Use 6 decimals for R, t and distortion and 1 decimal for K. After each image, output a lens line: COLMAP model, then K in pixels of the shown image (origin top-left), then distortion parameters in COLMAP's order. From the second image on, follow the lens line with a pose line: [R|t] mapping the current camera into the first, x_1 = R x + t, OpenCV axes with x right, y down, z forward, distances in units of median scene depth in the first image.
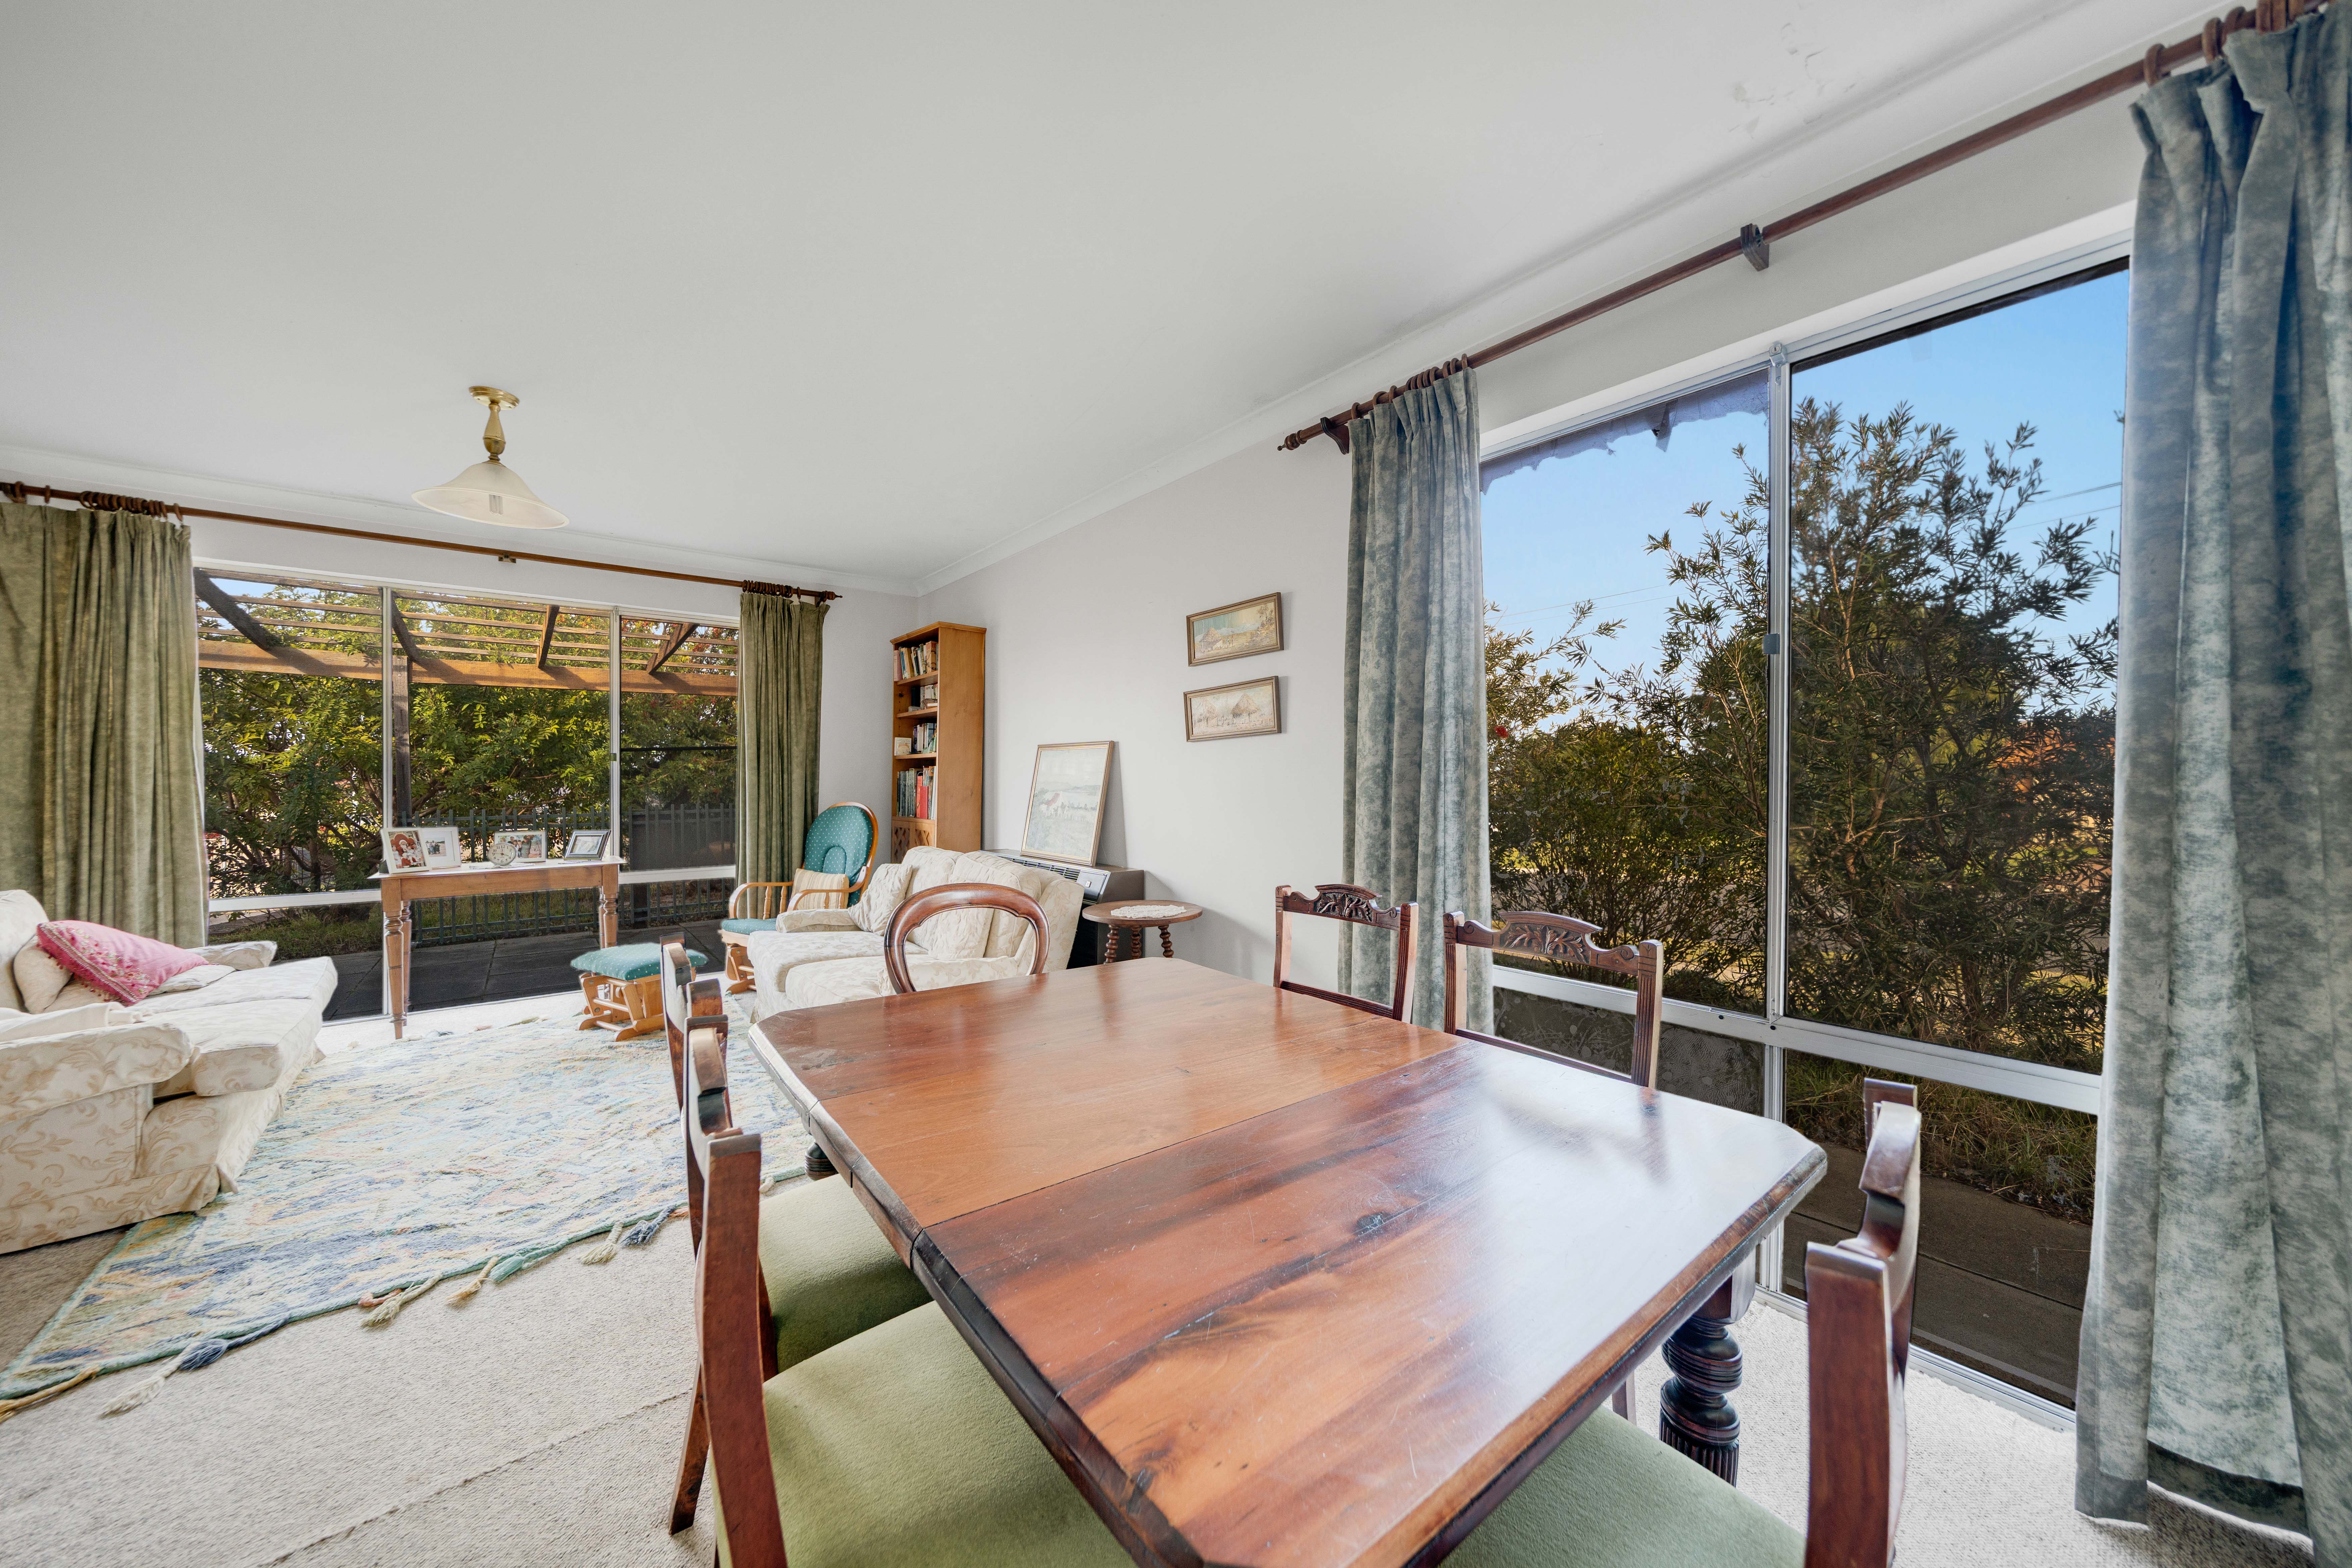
lens RADIAL K [[833.8, 0, 1176.0], [0, 833.8, 784.0], [0, 0, 1]] dist [-0.001712, -0.000095]
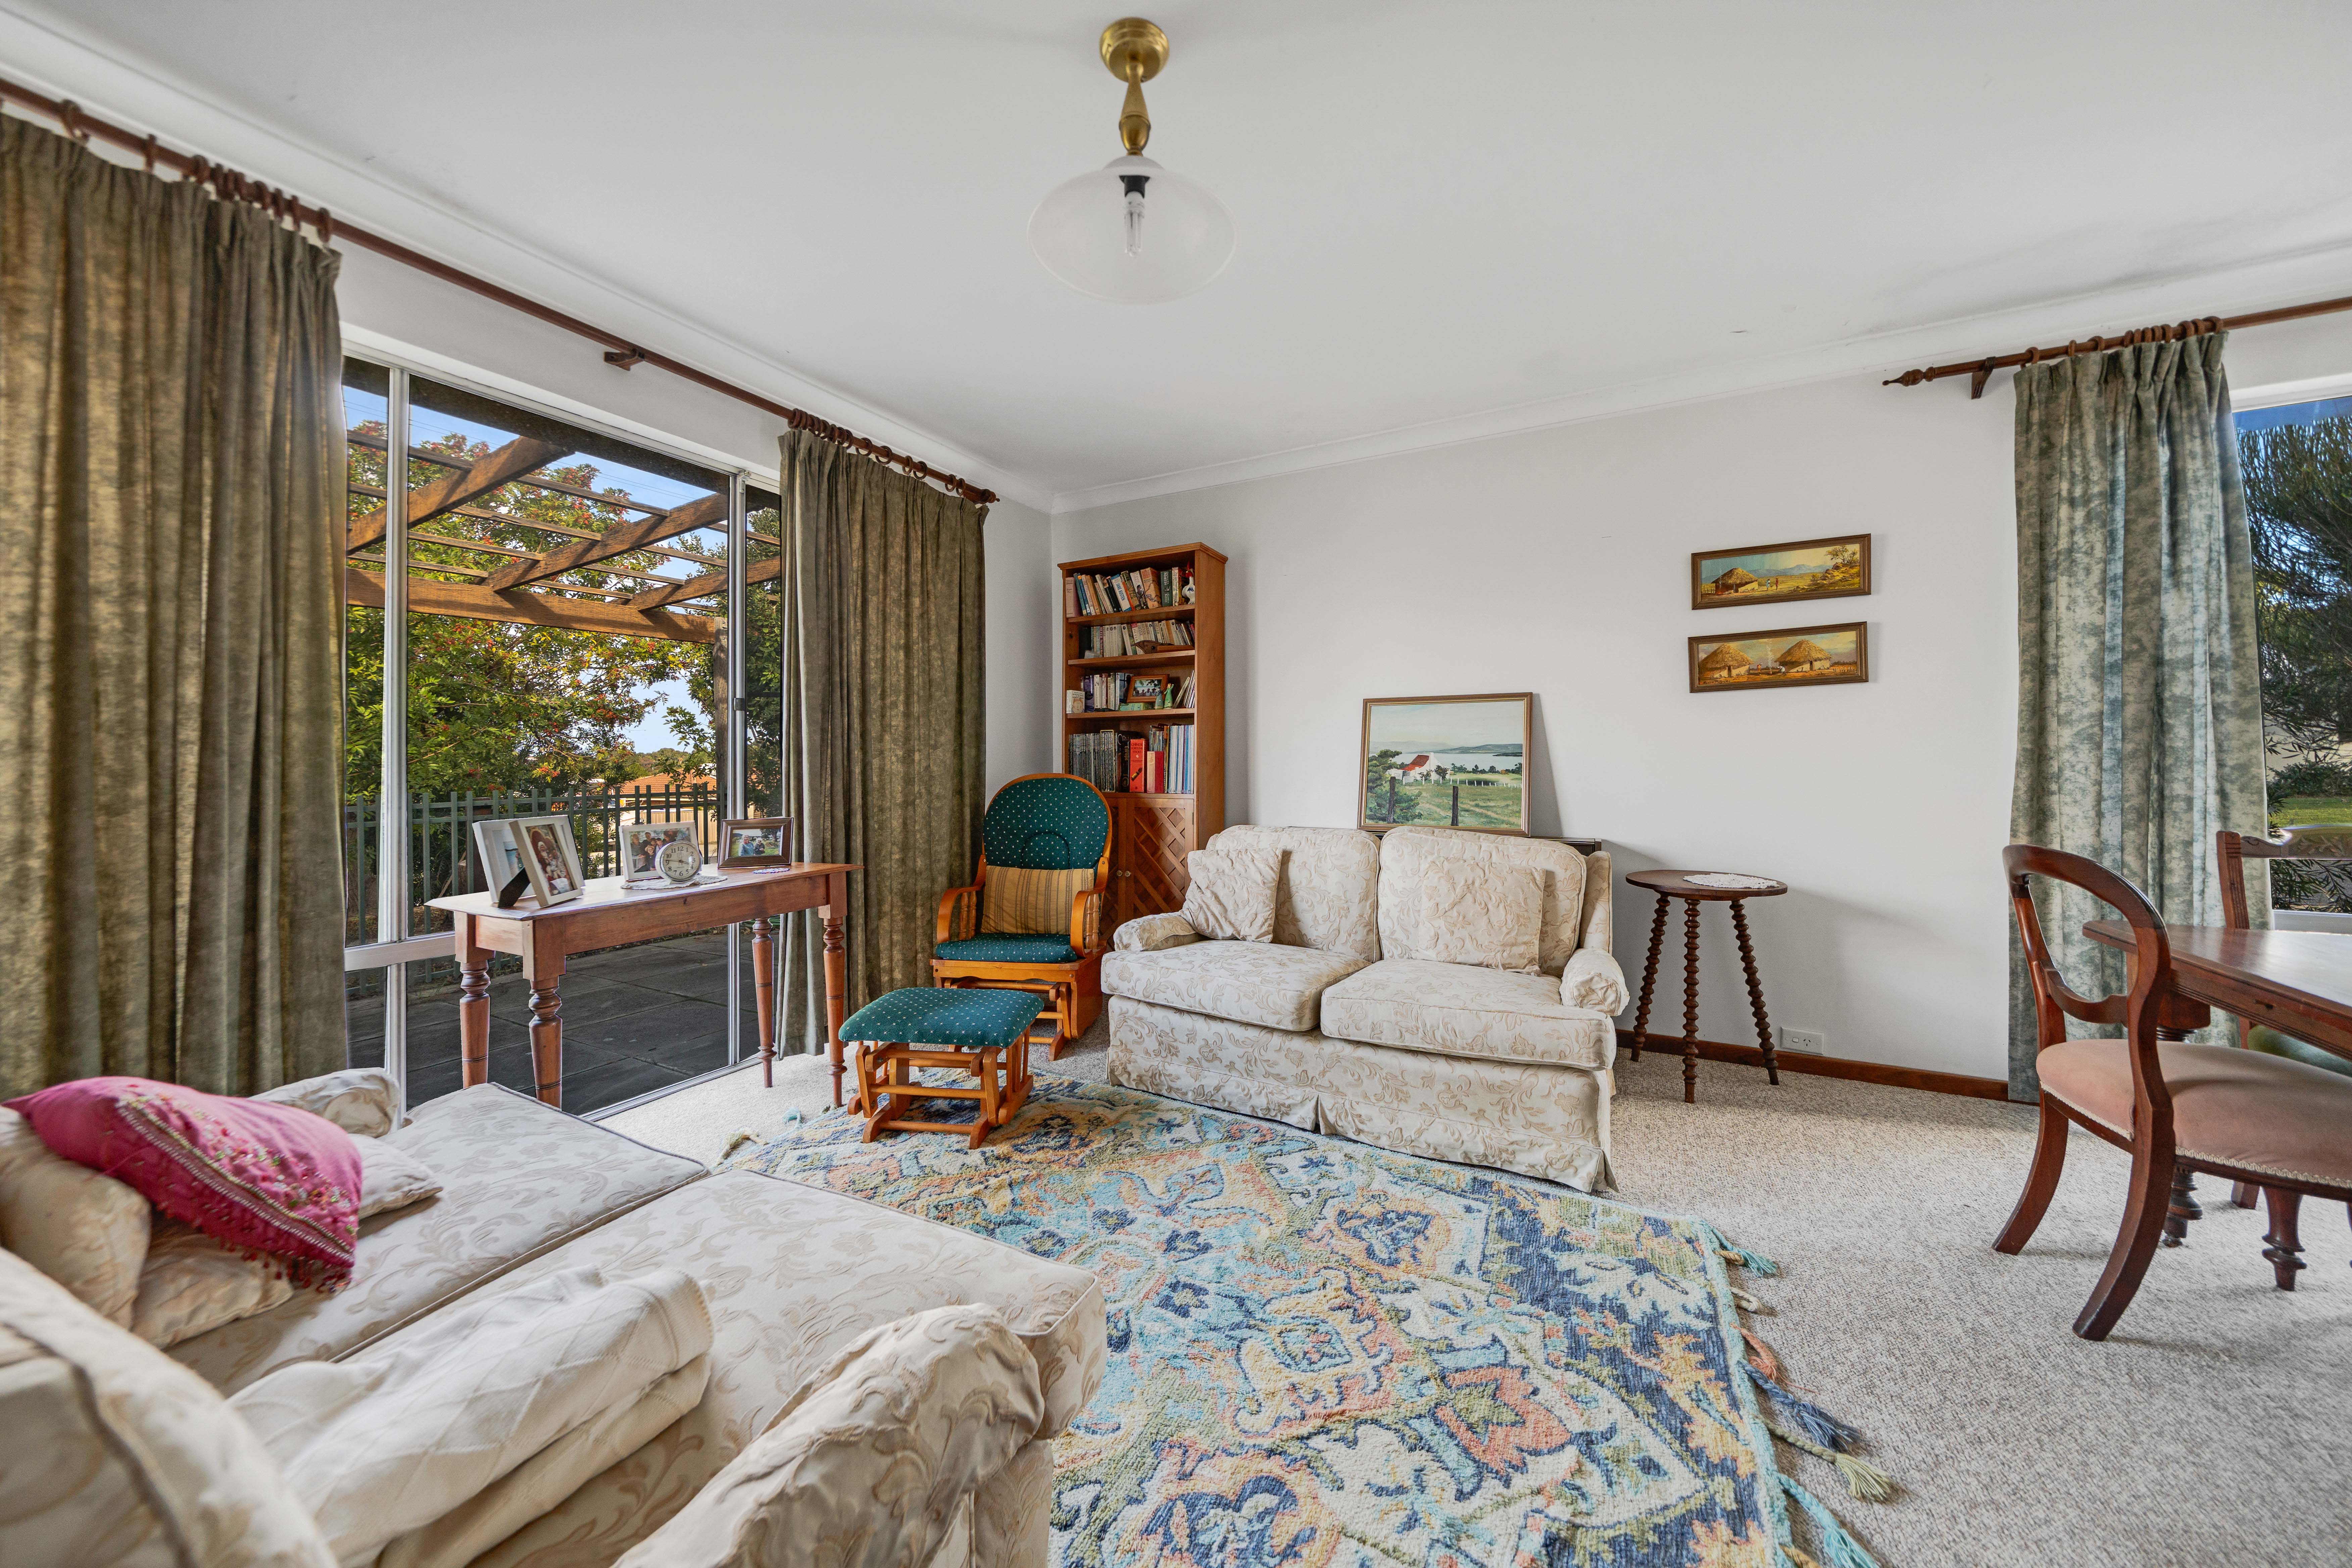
lens RADIAL K [[844.4, 0, 1168.7], [0, 844.4, 752.5], [0, 0, 1]] dist [-0.000964, -0.000100]
pose [[0.919552, -0.003197, 0.392955, -0.831946], [0.009268, 0.999865, -0.013552, 0.019640], [-0.392858, 0.016103, 0.919458, 0.366774]]
